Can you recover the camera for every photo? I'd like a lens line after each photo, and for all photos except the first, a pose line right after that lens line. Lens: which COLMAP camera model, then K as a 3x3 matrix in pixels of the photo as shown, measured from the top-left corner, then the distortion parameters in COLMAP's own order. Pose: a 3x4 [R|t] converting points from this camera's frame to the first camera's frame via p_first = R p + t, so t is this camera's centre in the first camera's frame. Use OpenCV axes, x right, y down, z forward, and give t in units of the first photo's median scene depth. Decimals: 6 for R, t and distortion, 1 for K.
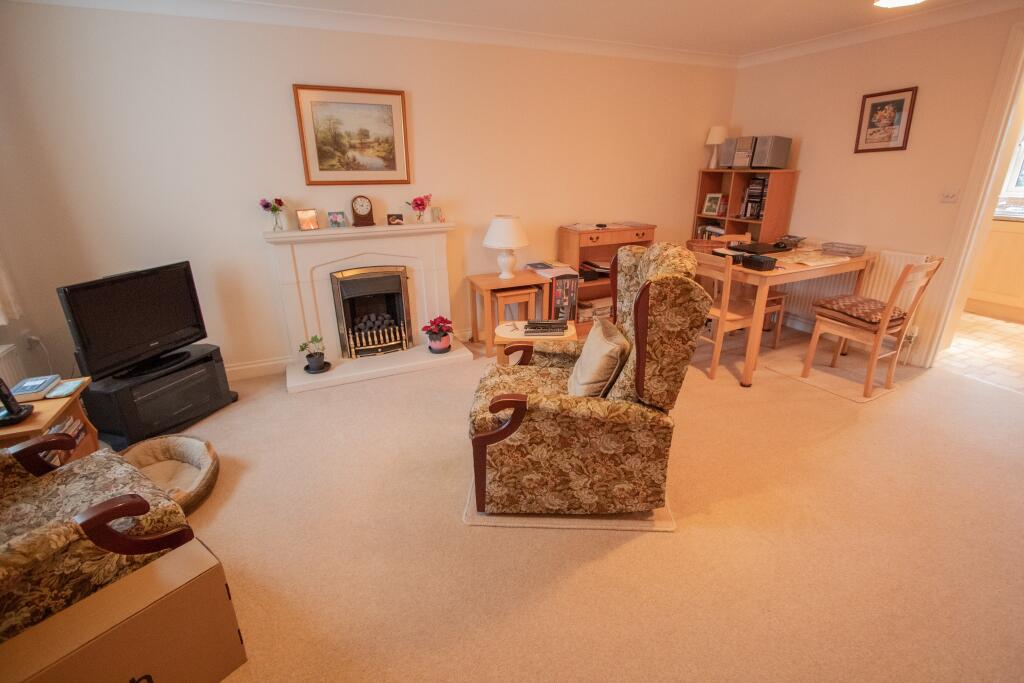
lens RADIAL K [[463.3, 0, 512.0], [0, 463.3, 341.5], [0, 0, 1]] dist [-0.012695, -0.000355]
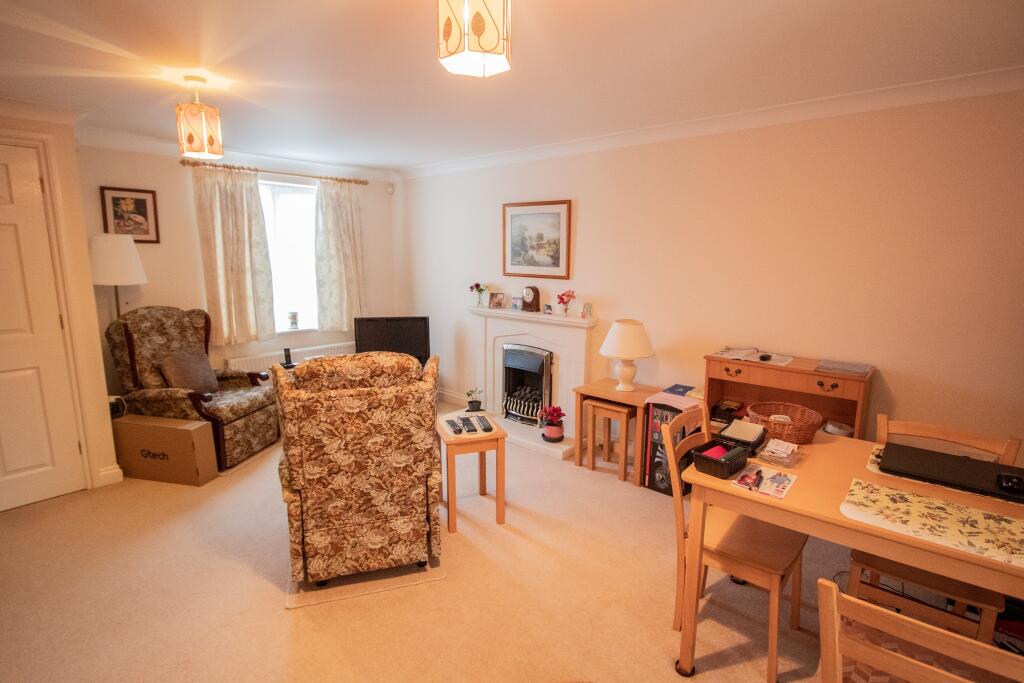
lens RADIAL K [[520.3, 0, 512.0], [0, 520.3, 341.5], [0, 0, 1]] dist [0.000024, 0.000054]
pose [[0.404802, 0.173222, -0.897847, 0.877762], [-0.328761, 0.943806, 0.033864, -0.214235], [0.853260, 0.281469, 0.439003, 0.419502]]
